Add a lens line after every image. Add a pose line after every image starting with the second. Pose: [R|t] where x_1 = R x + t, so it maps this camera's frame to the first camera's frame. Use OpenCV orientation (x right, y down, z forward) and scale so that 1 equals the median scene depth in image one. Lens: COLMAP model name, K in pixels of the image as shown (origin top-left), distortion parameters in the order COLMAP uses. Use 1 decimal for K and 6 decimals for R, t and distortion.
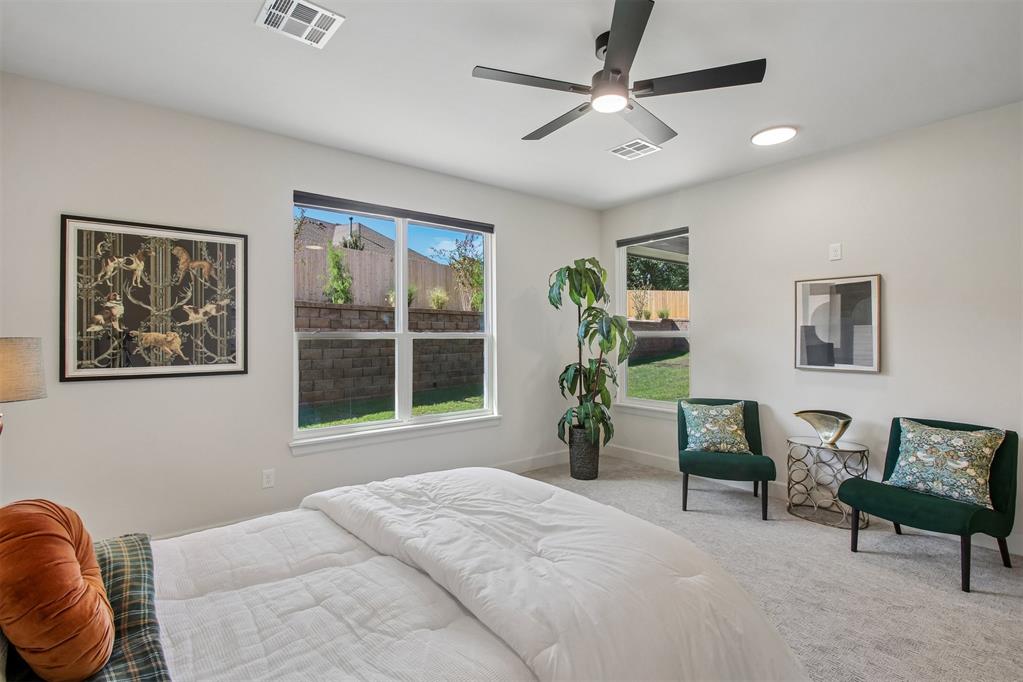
lens RADIAL K [[481.6, 0, 520.8], [0, 481.6, 341.0], [0, 0, 1]] dist [-0.010803, -0.004668]
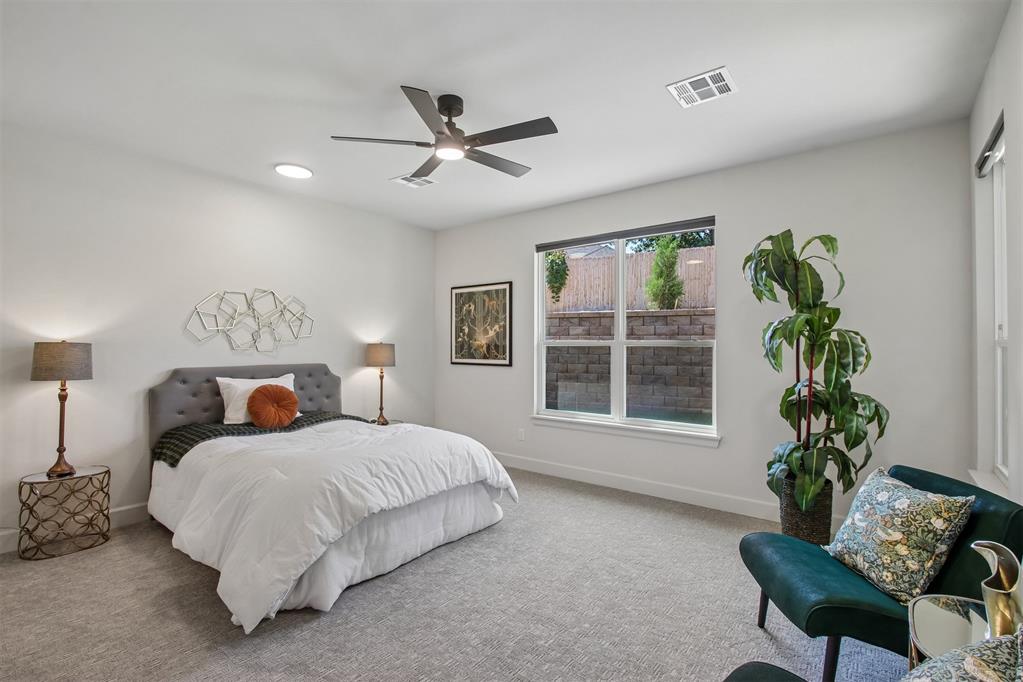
lens RADIAL K [[481.6, 0, 511.1], [0, 481.6, 343.7], [0, 0, 1]] dist [-0.010803, -0.004668]
pose [[0.211519, 0.004818, -0.977362, 1.041938], [-0.009286, 0.999953, 0.002920, -0.014278], [0.977330, 0.008458, 0.211554, 0.665774]]
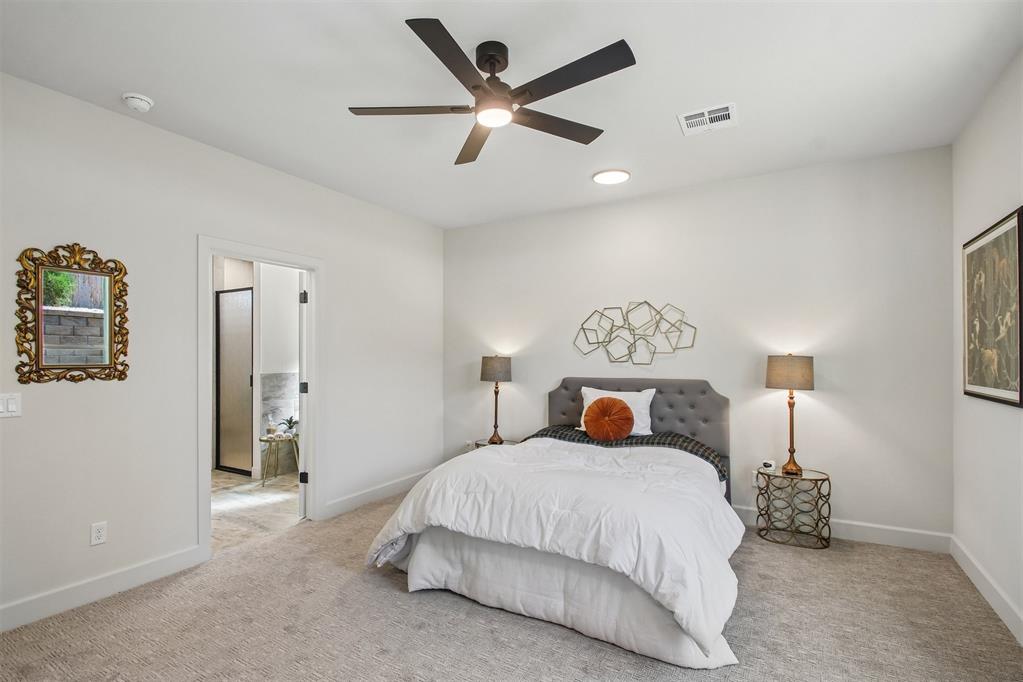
lens RADIAL K [[481.6, 0, 481.5], [0, 481.6, 348.6], [0, 0, 1]] dist [-0.010803, -0.004668]
pose [[-0.952094, 0.001613, -0.305802, 0.372253], [0.004824, 0.999941, -0.009744, -0.014313], [0.305768, -0.010753, -0.952045, 1.423276]]
